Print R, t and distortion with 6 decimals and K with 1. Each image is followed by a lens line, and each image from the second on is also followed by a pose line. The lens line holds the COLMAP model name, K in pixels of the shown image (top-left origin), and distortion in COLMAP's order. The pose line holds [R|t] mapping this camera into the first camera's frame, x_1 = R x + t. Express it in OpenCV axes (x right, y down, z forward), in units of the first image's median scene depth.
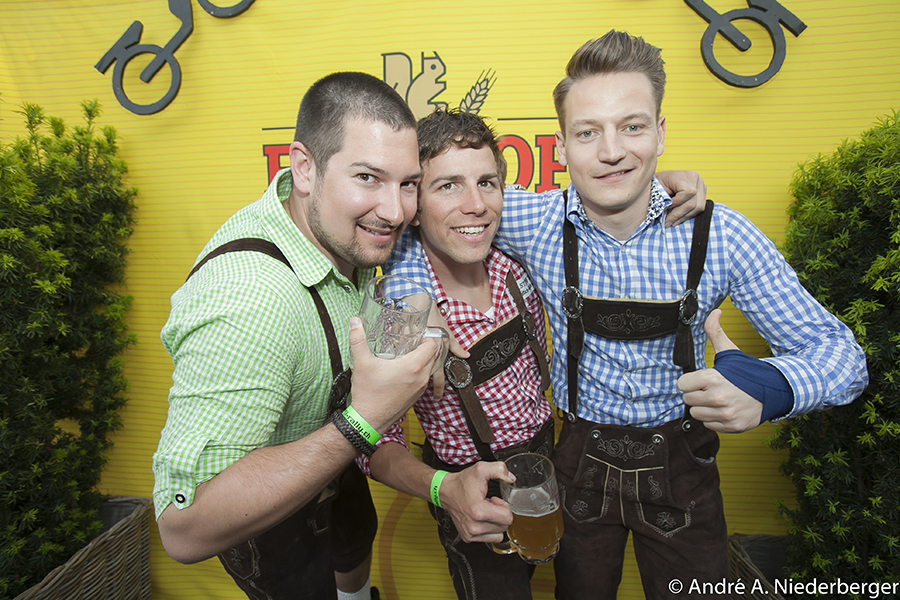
lens RADIAL K [[476.6, 0, 450.0], [0, 476.6, 300.0], [0, 0, 1]] dist [-0.000490, 0.003312]
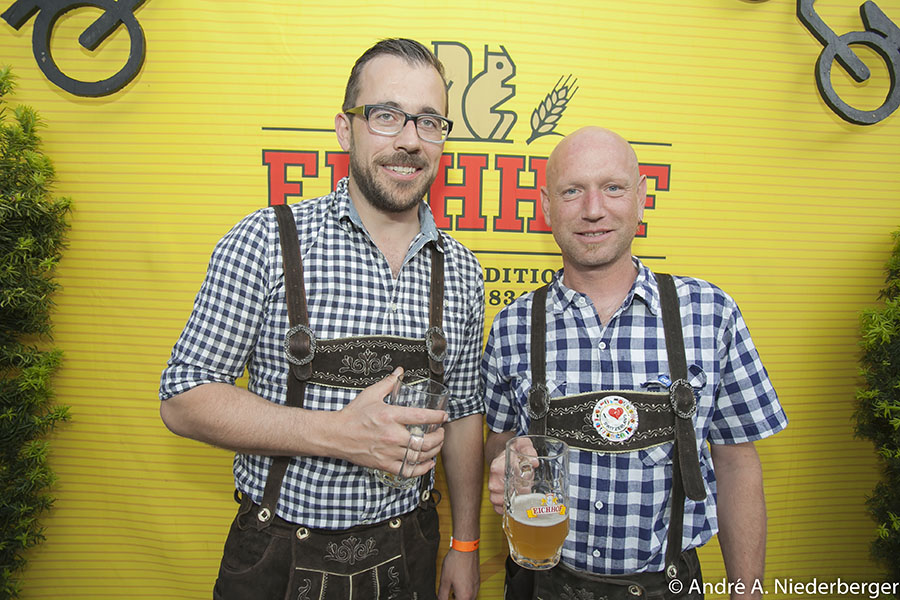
lens RADIAL K [[476.6, 0, 450.0], [0, 476.6, 300.0], [0, 0, 1]] dist [-0.000490, 0.003312]
pose [[0.986637, 0.012950, 0.162418, -0.232269], [-0.015005, 0.999822, 0.011428, -0.109287], [-0.162241, -0.013712, 0.986656, 0.230880]]
